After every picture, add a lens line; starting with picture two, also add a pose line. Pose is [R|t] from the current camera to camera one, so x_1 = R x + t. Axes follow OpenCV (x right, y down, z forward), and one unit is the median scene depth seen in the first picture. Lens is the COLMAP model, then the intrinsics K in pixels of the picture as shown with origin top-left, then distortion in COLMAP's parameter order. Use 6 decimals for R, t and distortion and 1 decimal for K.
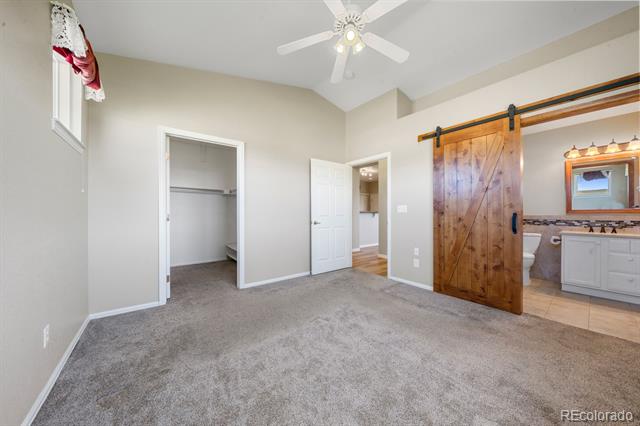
lens RADIAL K [[220.1, 0, 320.5], [0, 220.1, 217.3], [0, 0, 1]] dist [-0.007823, 0.000171]
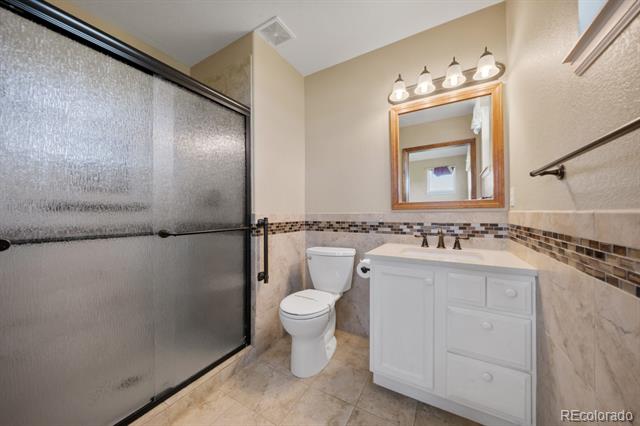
lens RADIAL K [[220.1, 0, 320.5], [0, 220.1, 217.3], [0, 0, 1]] dist [-0.007823, 0.000171]
pose [[0.930370, -0.015988, 0.366274, 0.795021], [0.013302, 0.999863, 0.009854, -0.007466], [-0.366381, -0.004296, 0.930455, 0.586115]]
